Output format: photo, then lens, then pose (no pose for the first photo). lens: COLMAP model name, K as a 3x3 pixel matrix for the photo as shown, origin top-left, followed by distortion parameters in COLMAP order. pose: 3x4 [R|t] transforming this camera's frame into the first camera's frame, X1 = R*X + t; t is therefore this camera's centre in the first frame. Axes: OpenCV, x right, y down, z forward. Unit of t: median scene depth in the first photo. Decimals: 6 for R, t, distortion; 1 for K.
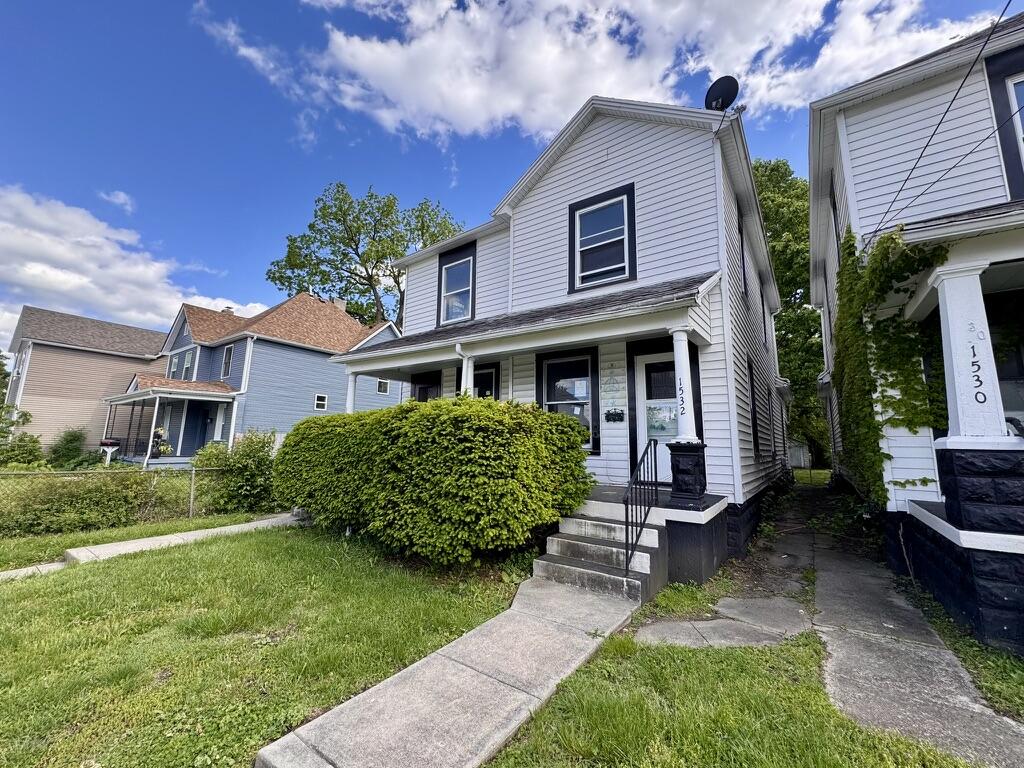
lens RADIAL K [[410.0, 0, 514.9], [0, 410.0, 383.2], [0, 0, 1]] dist [-0.003652, 0.000295]
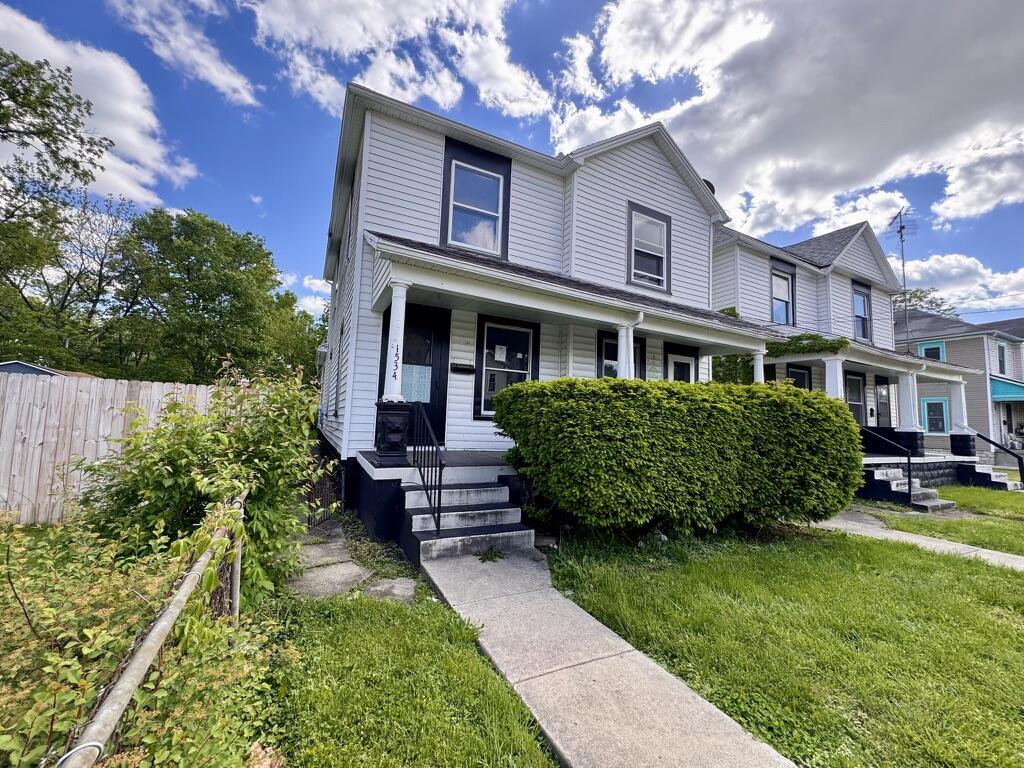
lens RADIAL K [[410.0, 0, 512.3], [0, 410.0, 382.7], [0, 0, 1]] dist [-0.003652, 0.000295]
pose [[0.453427, 0.079823, 0.887712, -1.006056], [-0.164920, 0.986297, -0.004449, 0.104645], [-0.875903, -0.144384, 0.460378, 0.756590]]
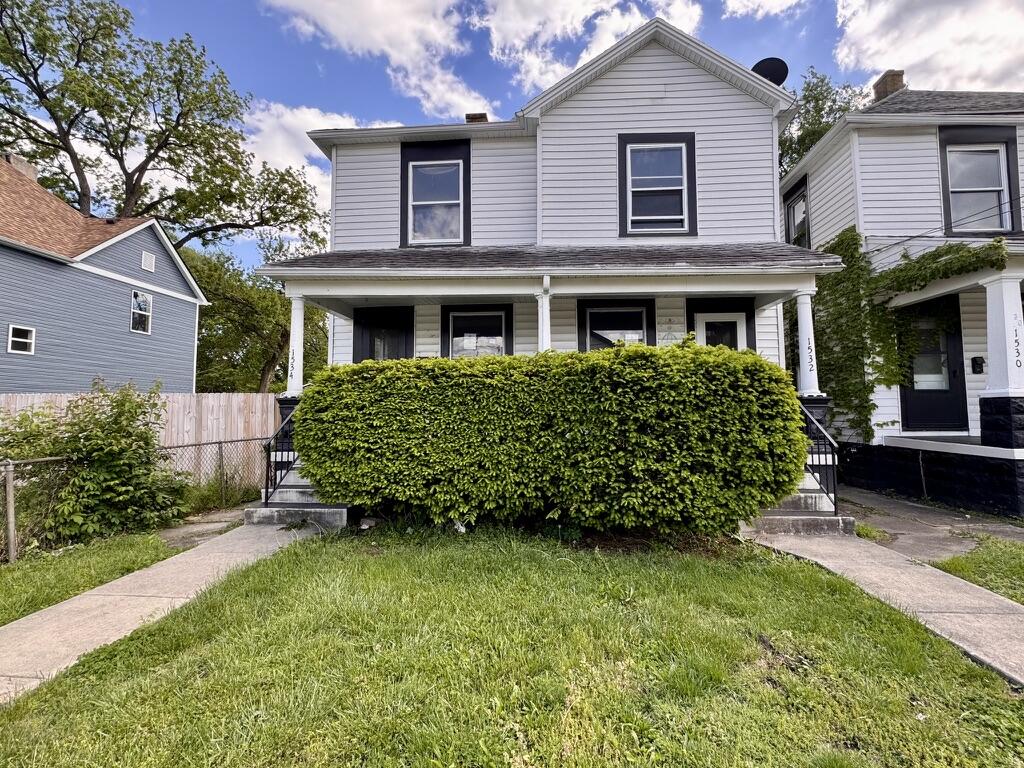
lens RADIAL K [[446.6, 0, 533.5], [0, 446.6, 383.9], [0, 0, 1]] dist [-0.001660, -0.000305]
pose [[0.839937, 0.010652, 0.542580, -0.583652], [-0.062408, 0.995070, 0.077075, 0.043000], [-0.539084, -0.098599, 0.836461, 0.257782]]
